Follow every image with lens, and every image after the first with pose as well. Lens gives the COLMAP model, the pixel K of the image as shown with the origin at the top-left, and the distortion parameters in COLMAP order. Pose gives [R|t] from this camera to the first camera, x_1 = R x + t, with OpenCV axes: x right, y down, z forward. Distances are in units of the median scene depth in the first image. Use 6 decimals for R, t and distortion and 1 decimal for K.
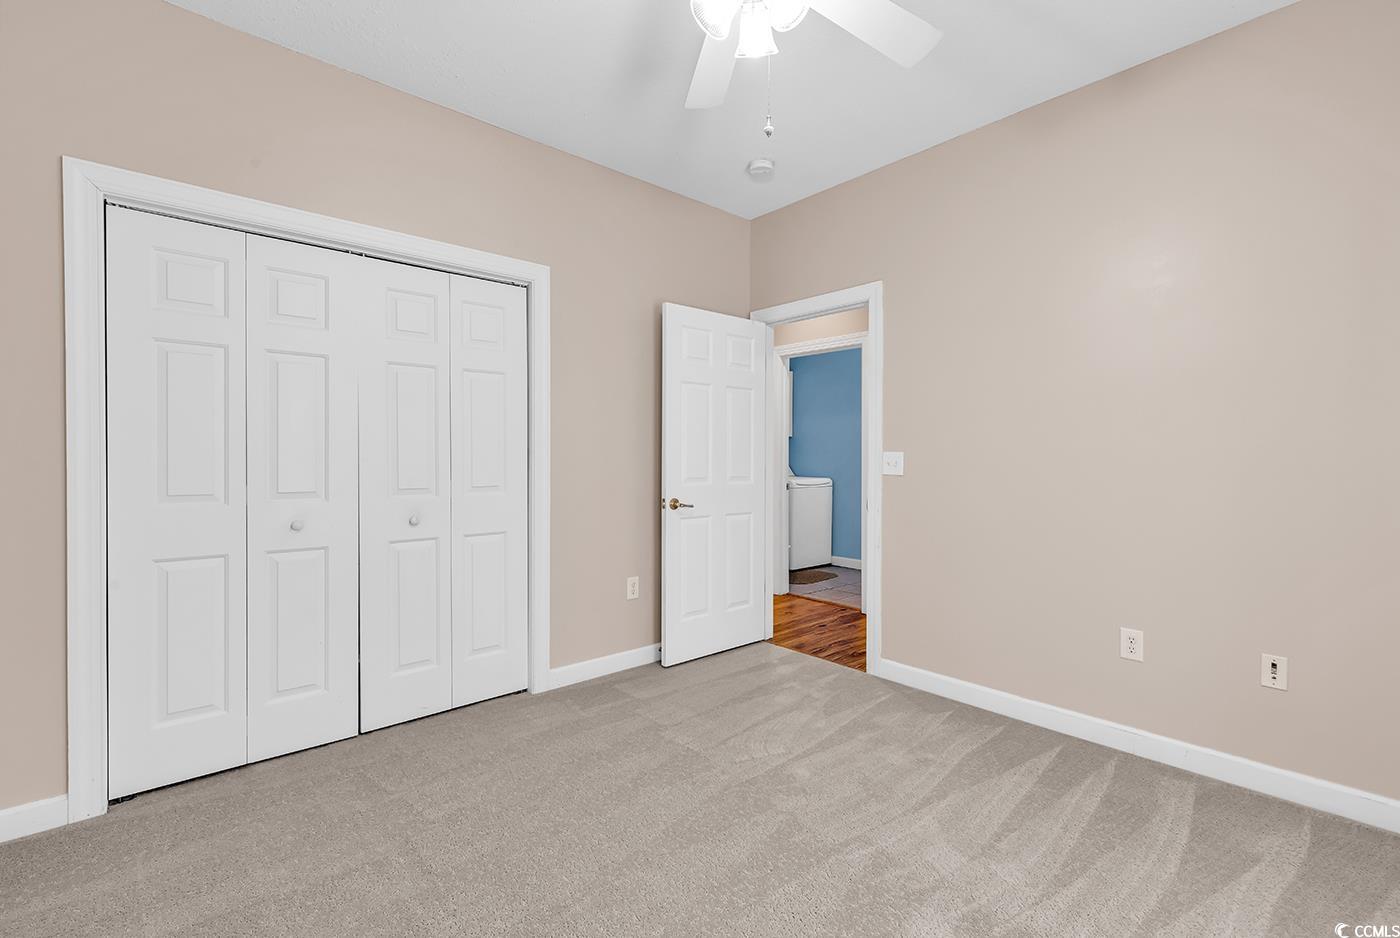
lens RADIAL K [[638.5, 0, 700.0], [0, 638.5, 469.0], [0, 0, 1]] dist [0.014399, 0.000097]
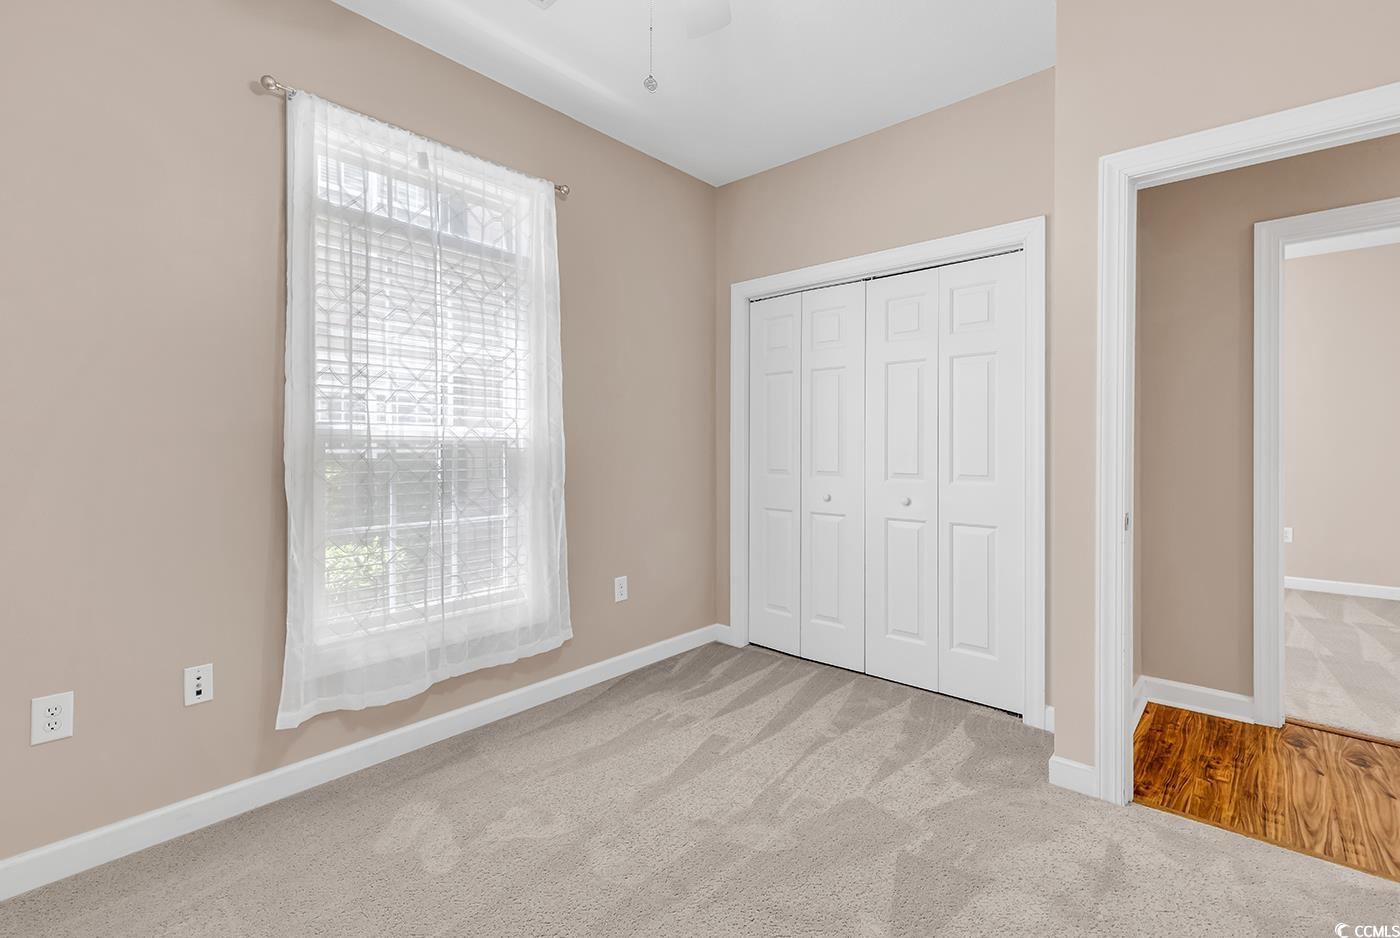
lens RADIAL K [[641.2, 0, 701.8], [0, 641.2, 444.3], [0, 0, 1]] dist [0.014920, -0.000105]
pose [[0.104450, 0.000128, -0.994530, 0.658172], [-0.014136, 0.999899, -0.001356, -0.014798], [0.994430, 0.014200, 0.104442, 0.572814]]
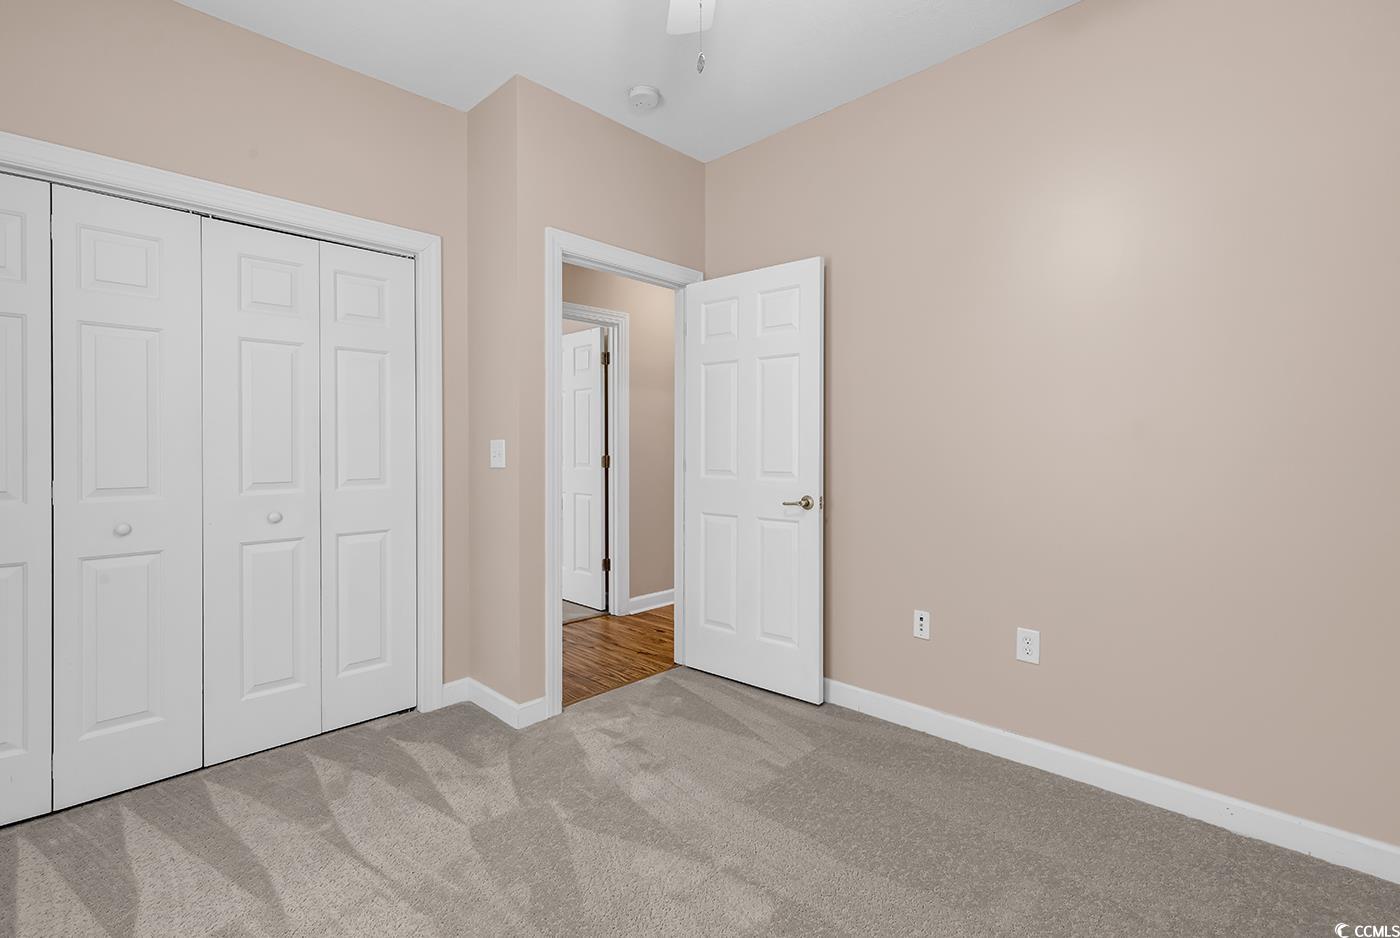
lens RADIAL K [[641.2, 0, 701.8], [0, 641.2, 444.3], [0, 0, 1]] dist [0.014920, -0.000105]
pose [[0.998795, -0.002336, 0.049018, 0.101380], [0.003382, 0.999768, -0.021257, -0.001221], [-0.048957, 0.021397, 0.998572, 0.092861]]
